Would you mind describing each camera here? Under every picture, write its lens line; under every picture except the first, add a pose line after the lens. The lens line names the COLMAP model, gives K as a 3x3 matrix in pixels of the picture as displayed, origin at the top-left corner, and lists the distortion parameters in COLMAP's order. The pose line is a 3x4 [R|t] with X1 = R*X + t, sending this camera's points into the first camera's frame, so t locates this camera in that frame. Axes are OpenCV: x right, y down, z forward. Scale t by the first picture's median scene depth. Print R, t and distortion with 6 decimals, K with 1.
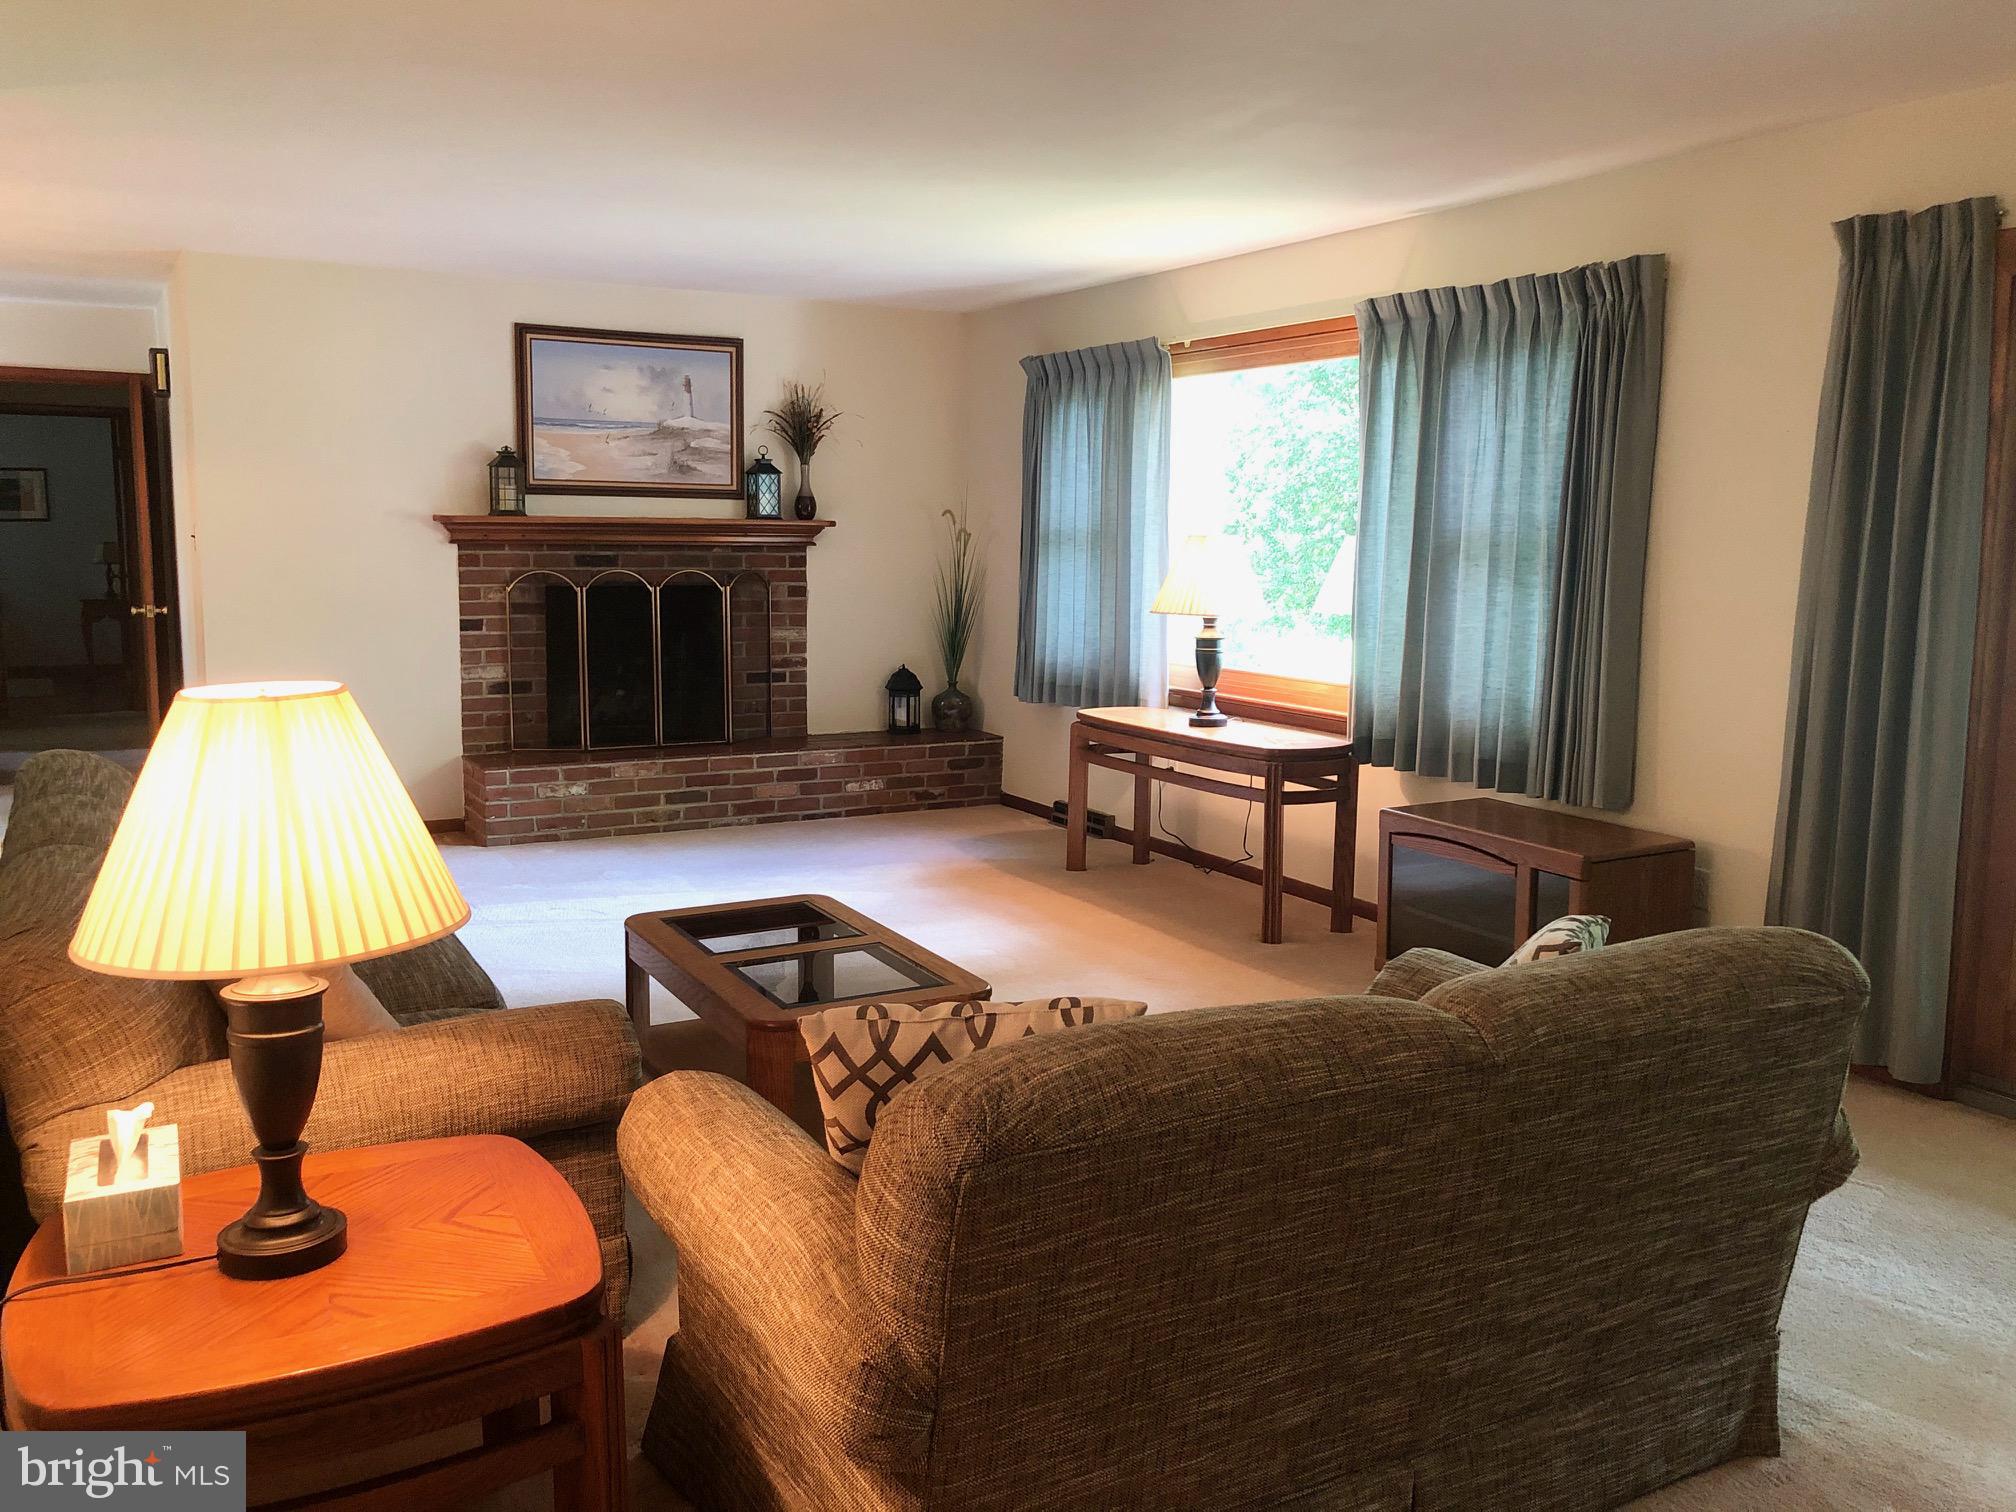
lens RADIAL K [[1652.4, 0, 1008.0], [0, 1652.4, 756.0], [0, 0, 1]] dist [-0.000244, -0.003475]
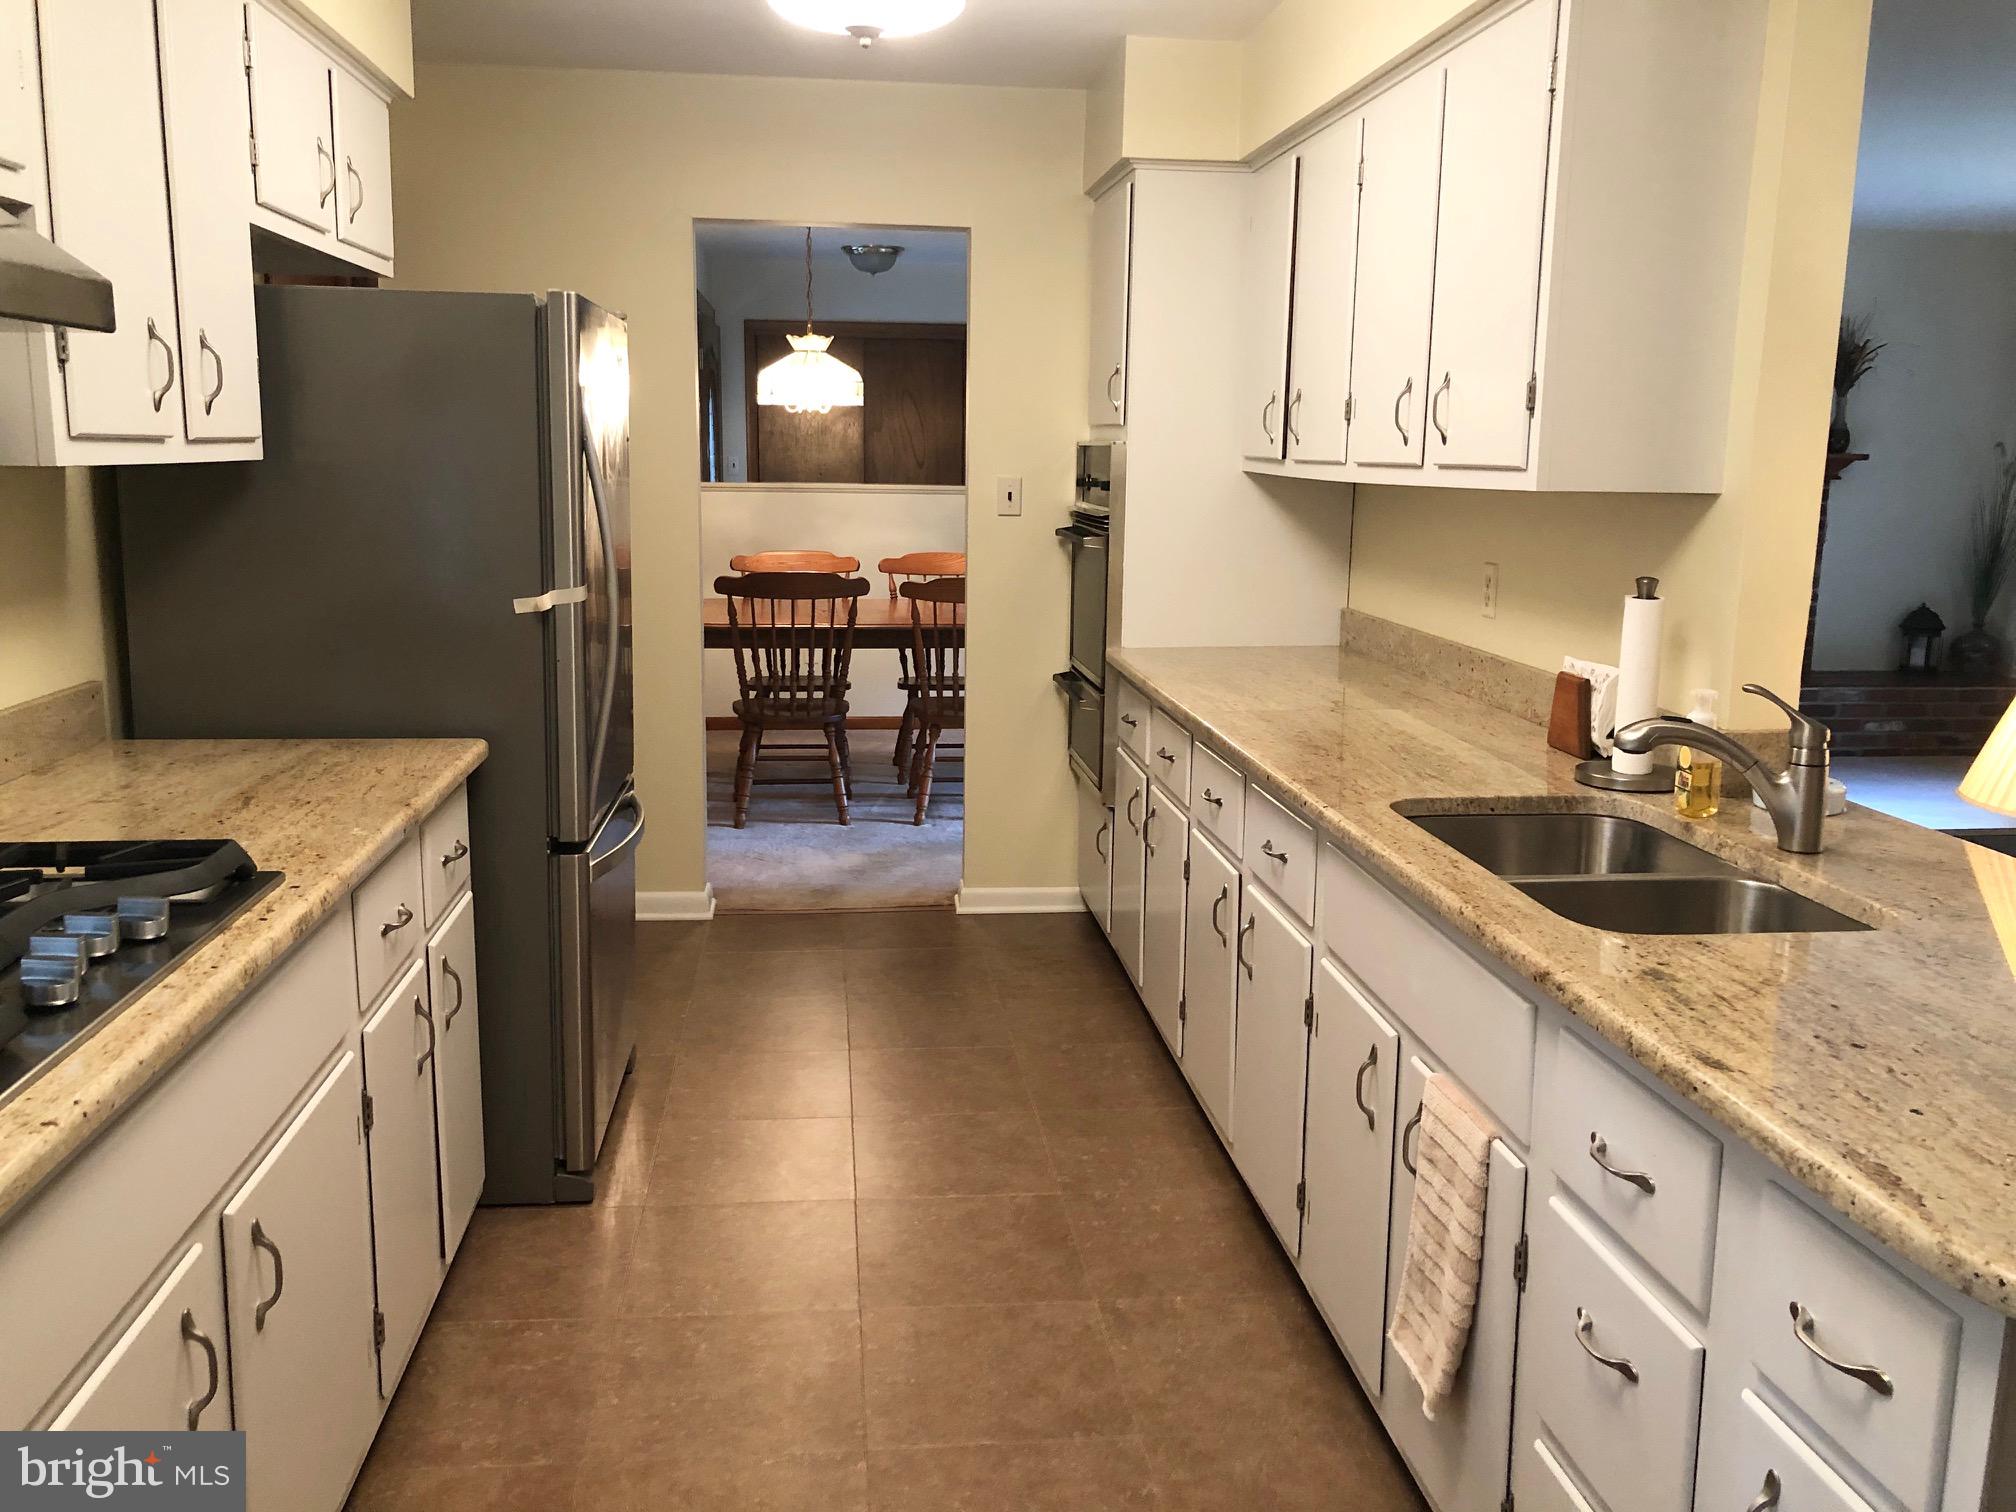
lens RADIAL K [[1675.1, 0, 1016.4], [0, 1675.1, 746.6], [0, 0, 1]] dist [0.009705, 0.010652]
pose [[0.925534, 0.076289, -0.370900, -0.207581], [-0.062172, 0.996818, 0.049890, 0.013439], [0.373526, -0.023115, 0.927332, -0.130342]]
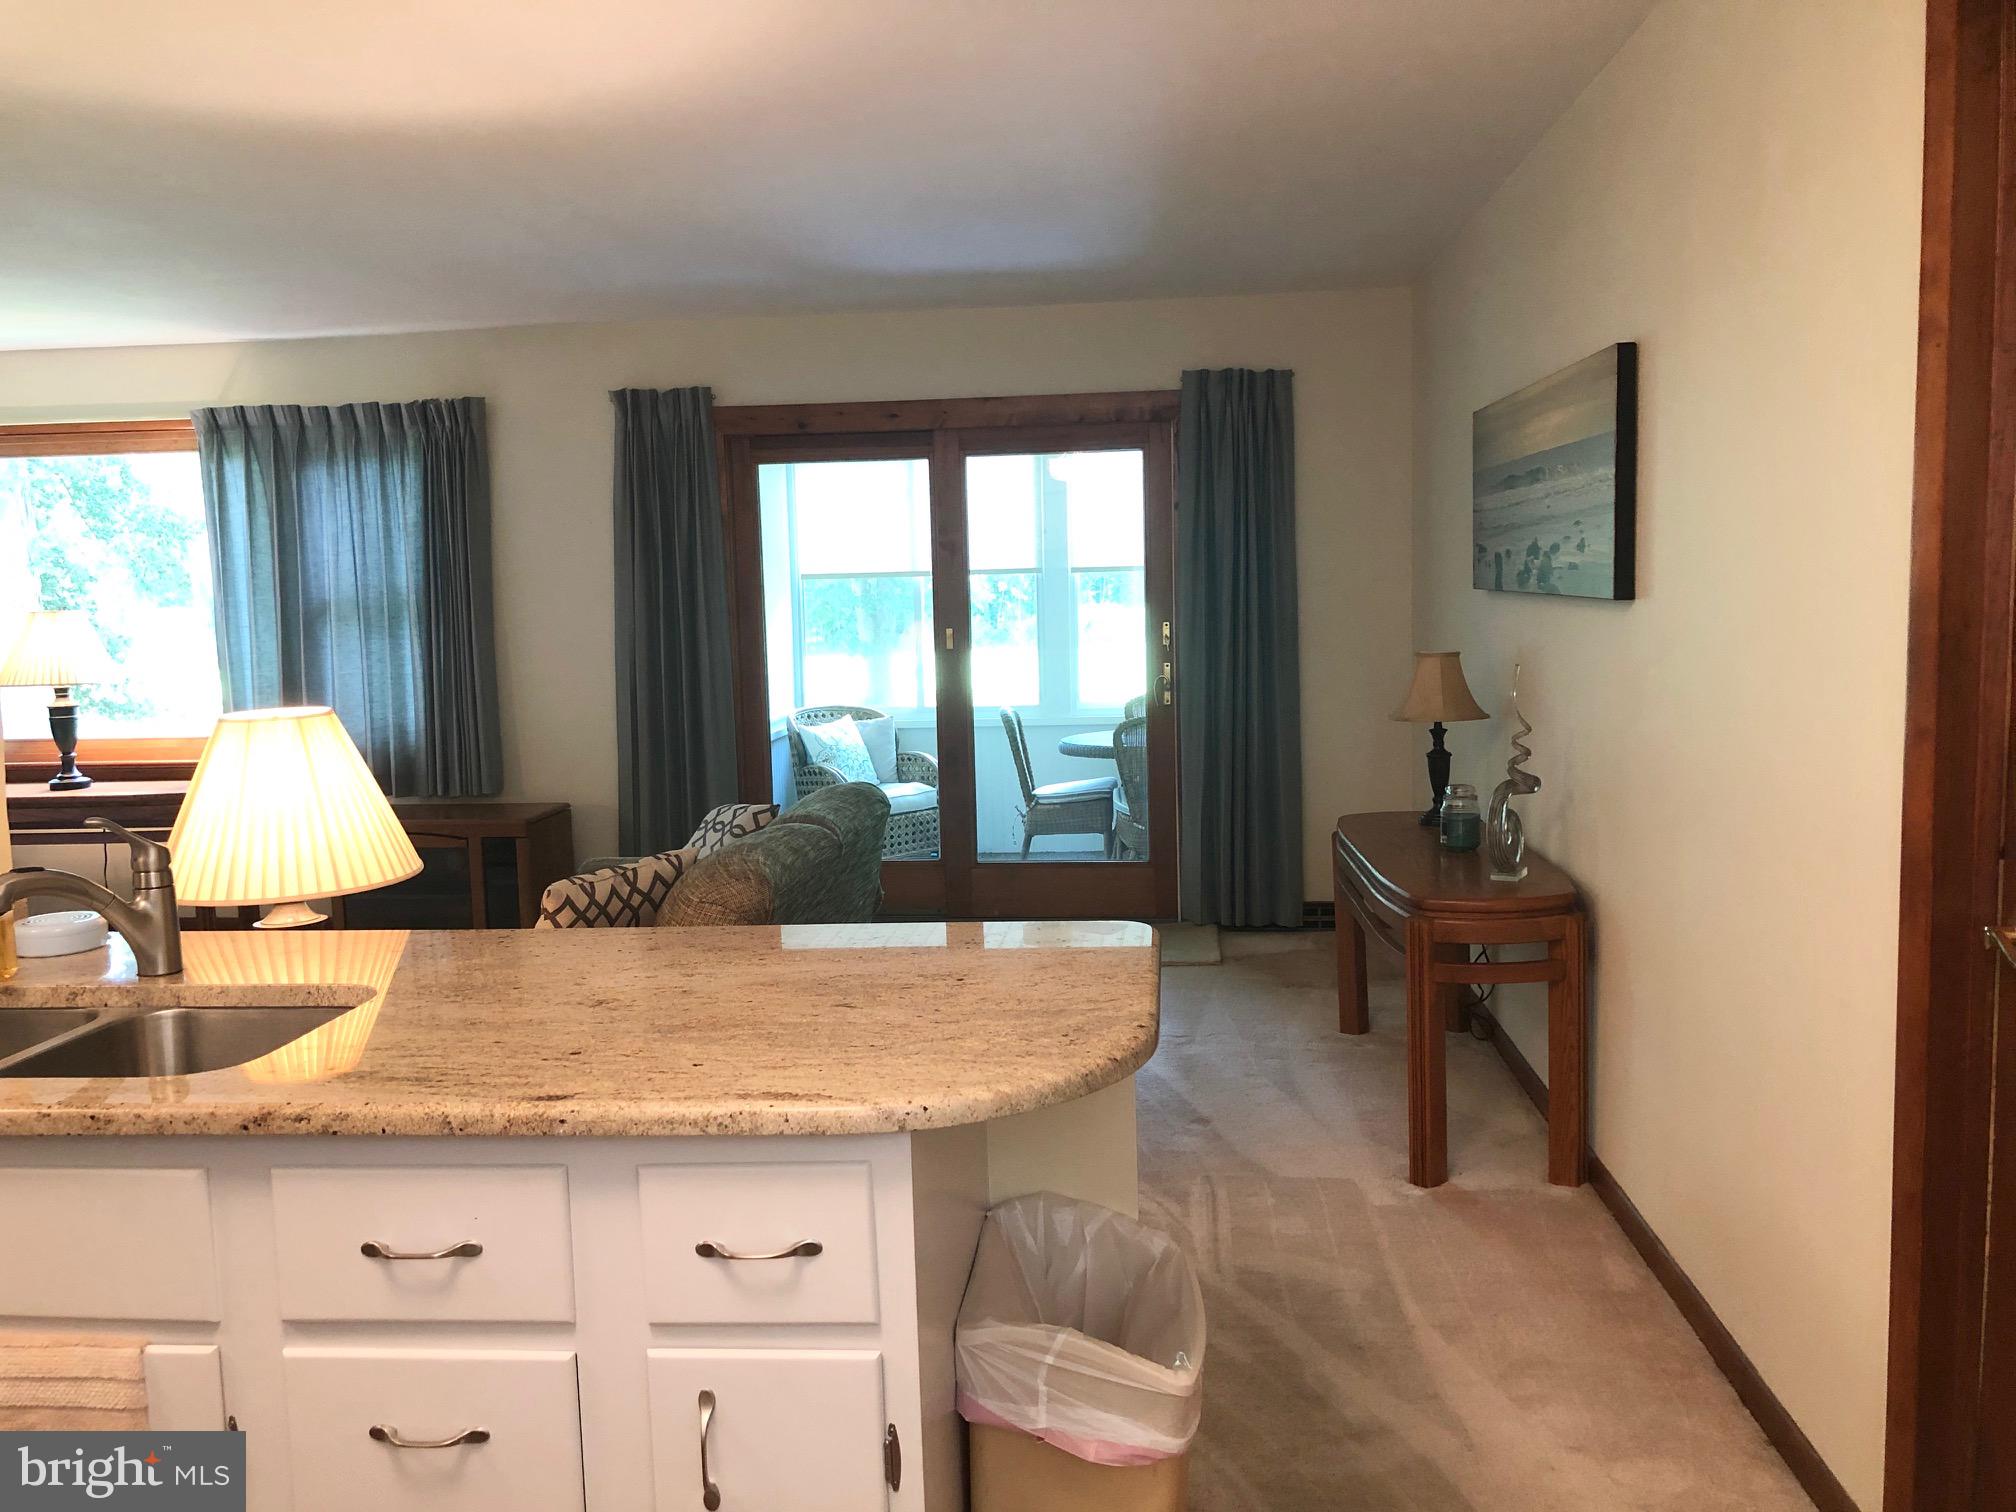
lens RADIAL K [[1661.3, 0, 1008.7], [0, 1661.3, 716.4], [0, 0, 1]] dist [0.001657, -0.000421]
pose [[0.565625, -0.090948, 0.819632, -0.351638], [0.145545, 0.989308, 0.009335, 0.011945], [-0.811717, 0.114013, 0.572814, -0.096910]]
